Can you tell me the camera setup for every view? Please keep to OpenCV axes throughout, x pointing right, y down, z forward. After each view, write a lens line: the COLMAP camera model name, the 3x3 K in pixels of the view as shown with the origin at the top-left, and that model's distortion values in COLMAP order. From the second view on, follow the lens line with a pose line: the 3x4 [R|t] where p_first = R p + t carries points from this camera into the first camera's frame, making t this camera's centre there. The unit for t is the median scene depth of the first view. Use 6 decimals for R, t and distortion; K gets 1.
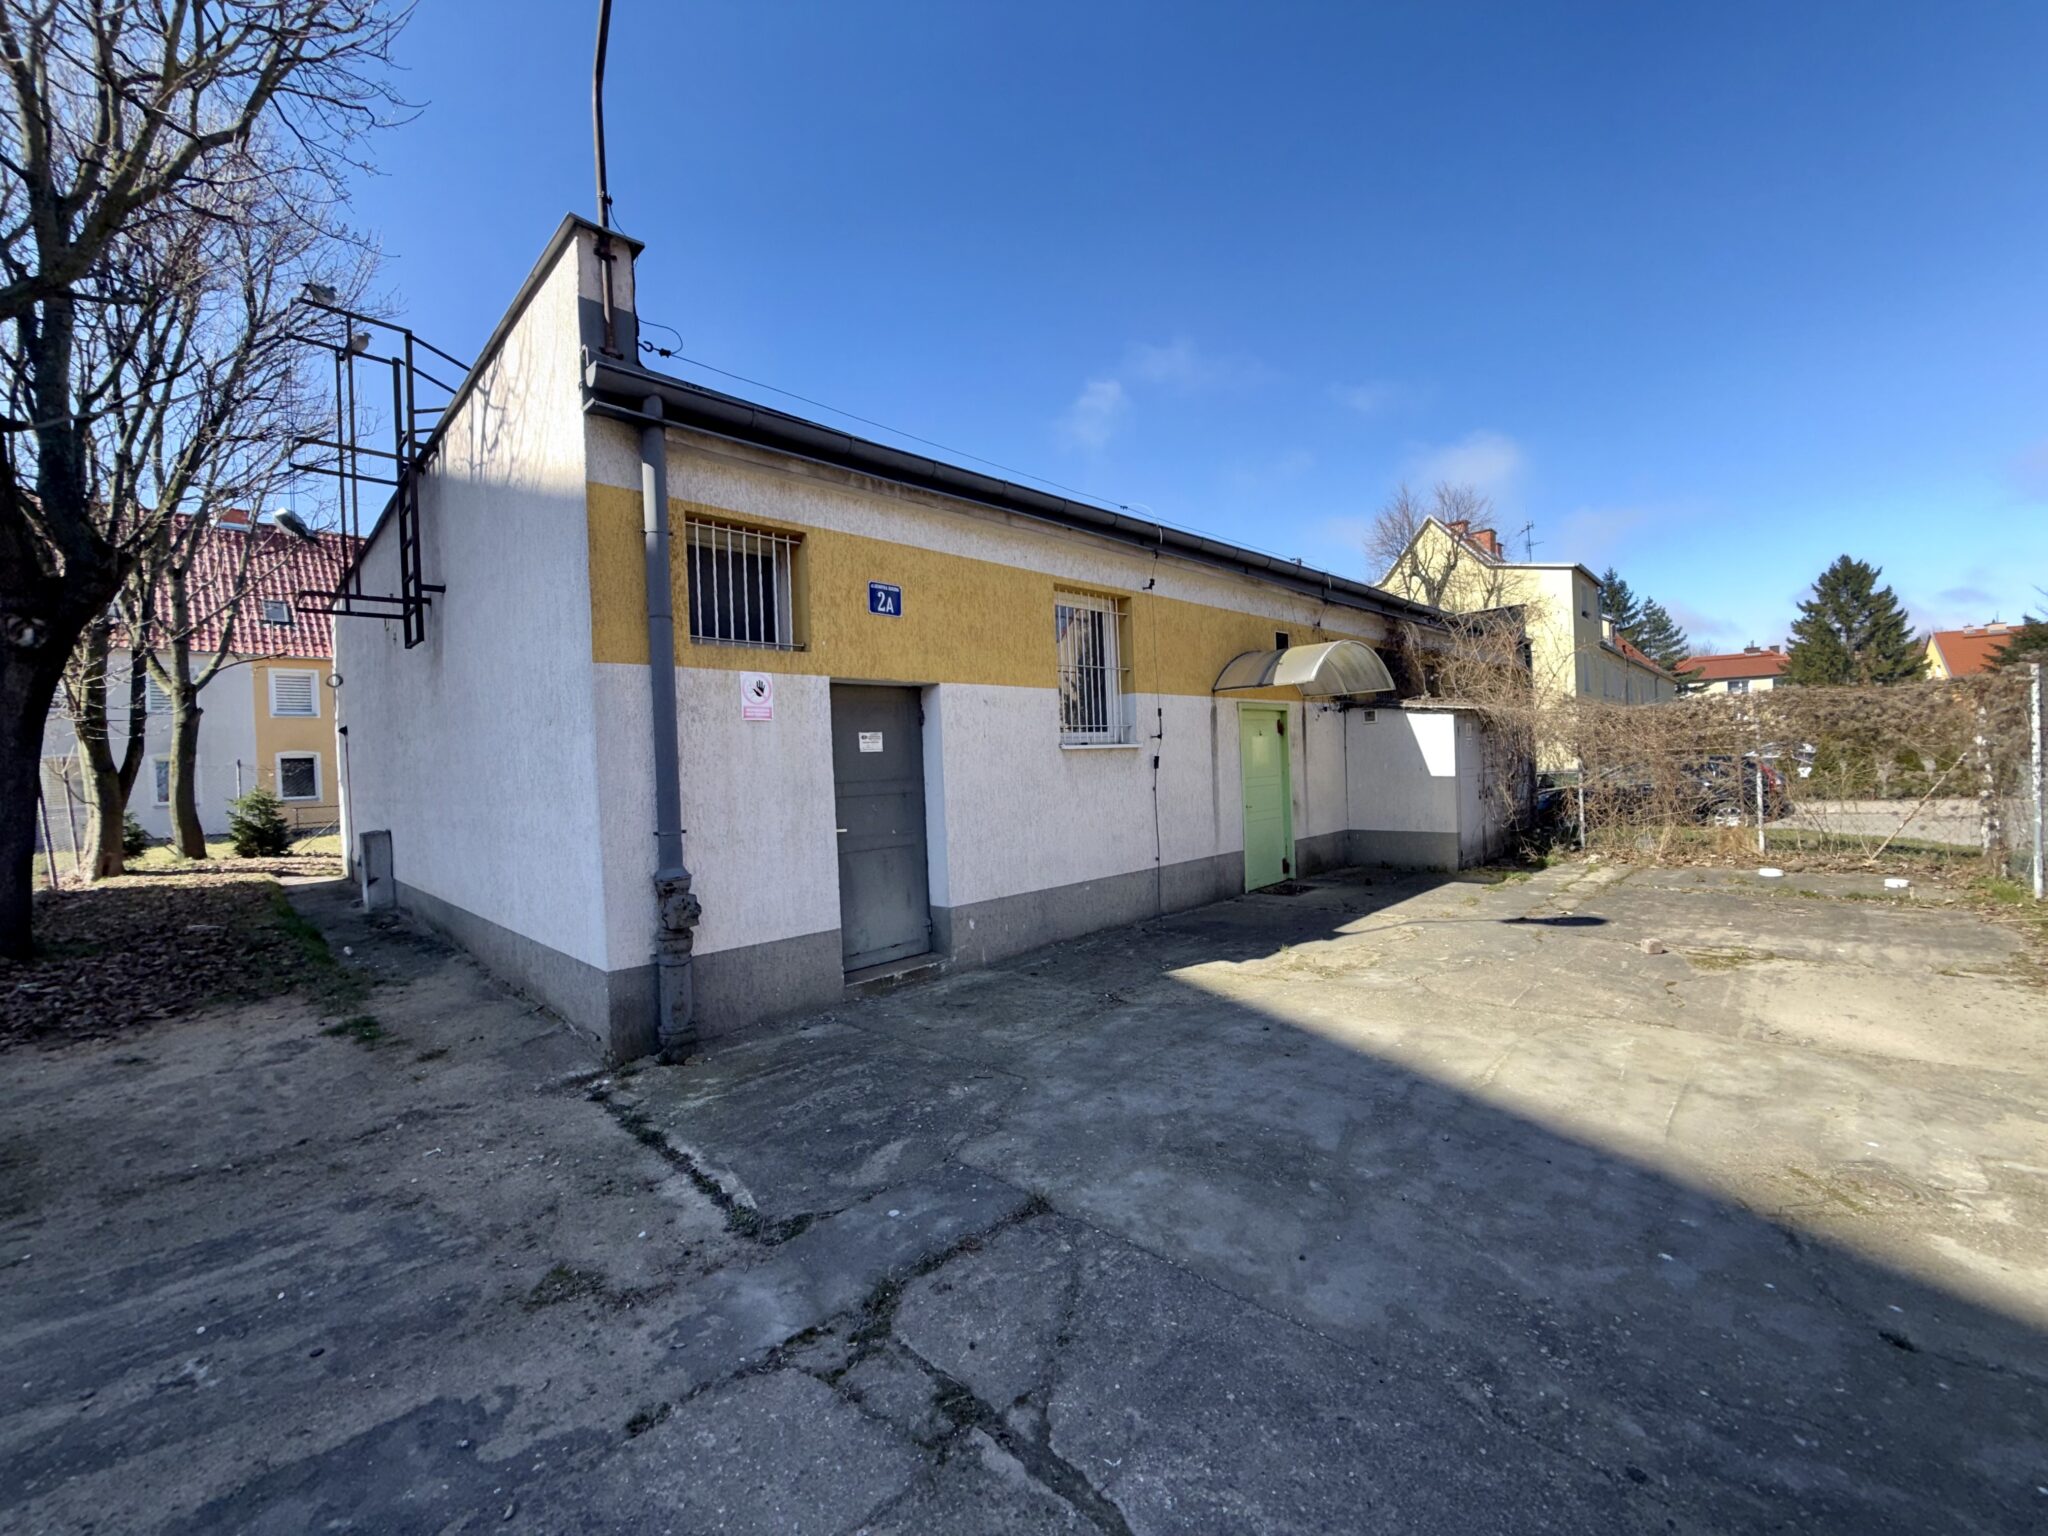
lens RADIAL K [[816.6, 0, 1026.6], [0, 816.6, 766.8], [0, 0, 1]] dist [-0.001095, 0.000164]
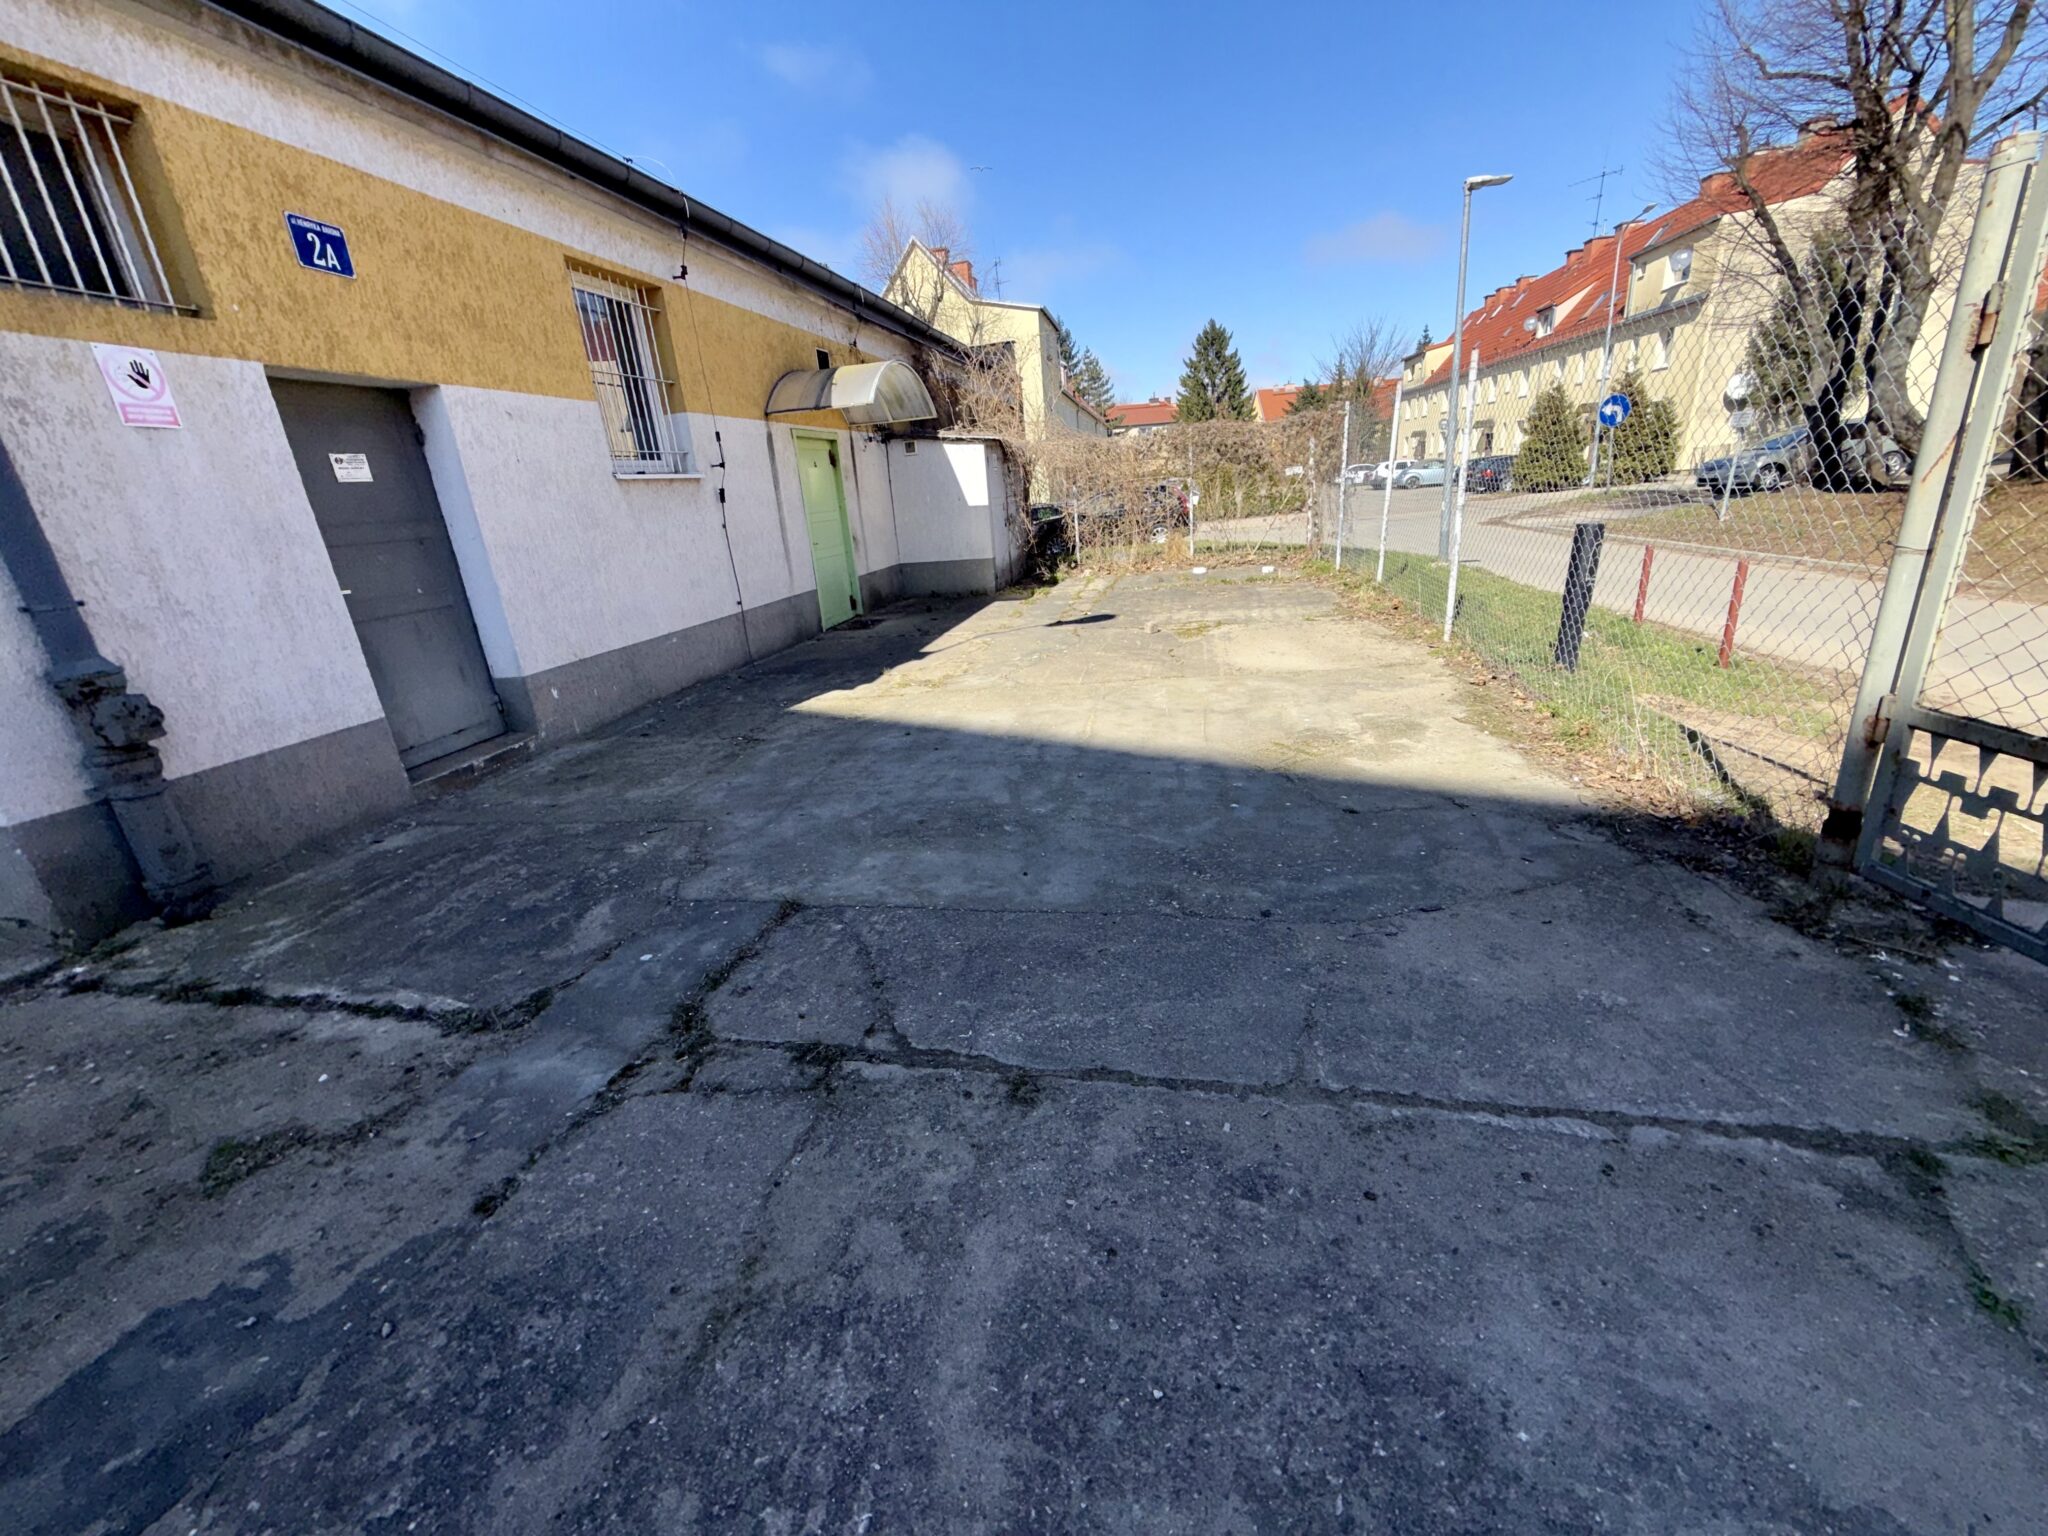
lens RADIAL K [[816.6, 0, 1026.2], [0, 816.6, 768.0], [0, 0, 1]] dist [-0.001095, 0.000164]
pose [[0.833762, -0.202534, 0.513634, -0.130515], [0.045131, 0.952177, 0.302197, 0.036036], [-0.550276, -0.228779, 0.803030, 0.019426]]
